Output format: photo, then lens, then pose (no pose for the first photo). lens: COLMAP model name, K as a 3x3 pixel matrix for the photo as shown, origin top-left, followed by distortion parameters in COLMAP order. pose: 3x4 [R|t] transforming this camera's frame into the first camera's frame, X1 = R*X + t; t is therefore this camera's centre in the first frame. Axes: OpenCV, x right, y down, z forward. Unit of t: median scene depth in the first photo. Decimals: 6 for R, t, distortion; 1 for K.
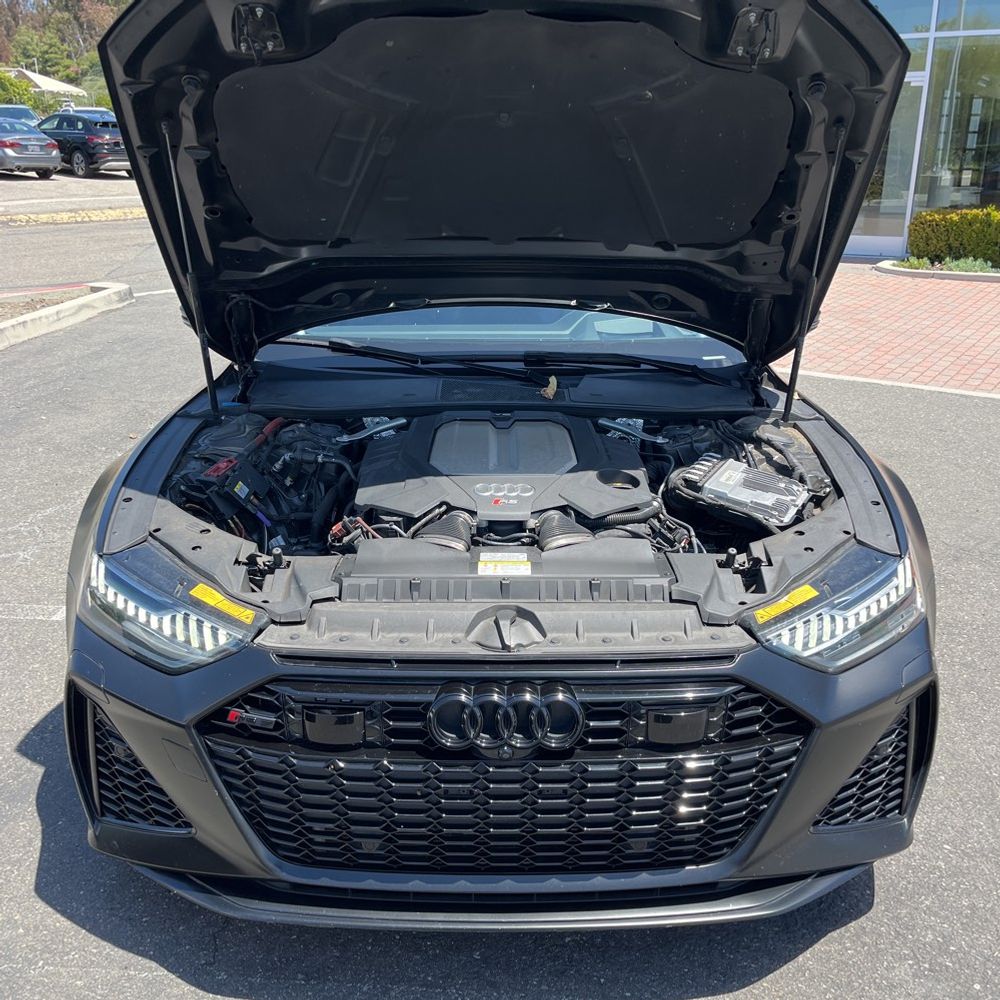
lens RADIAL K [[1006.0, 0, 506.0], [0, 1006.0, 516.1], [0, 0, 1]] dist [0.082484, -0.114864]
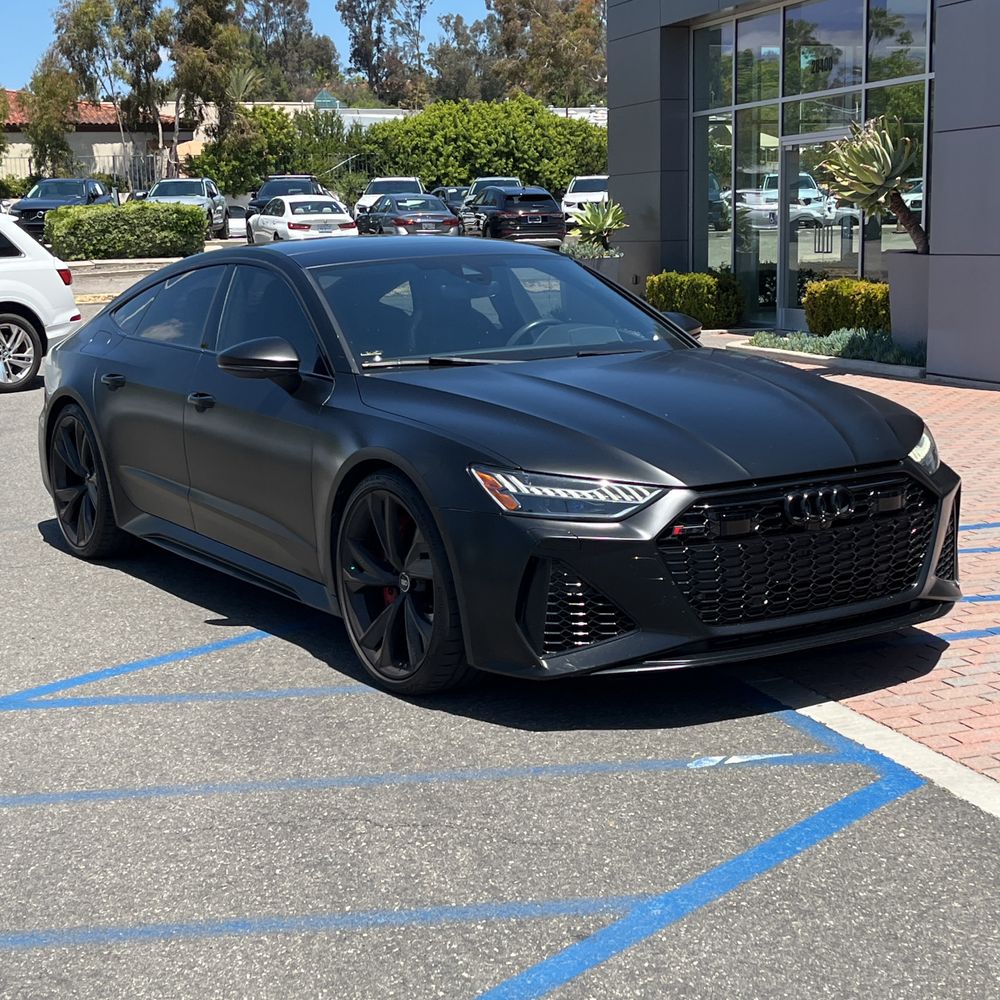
lens RADIAL K [[1690.7, 0, 493.3], [0, 1690.7, 498.7], [0, 0, 1]] dist [0.153717, -0.535174]
pose [[0.850755, -0.114979, 0.512831, -1.785433], [0.215754, 0.966170, -0.141301, 0.440953], [-0.479235, 0.230858, 0.846781, -1.074580]]
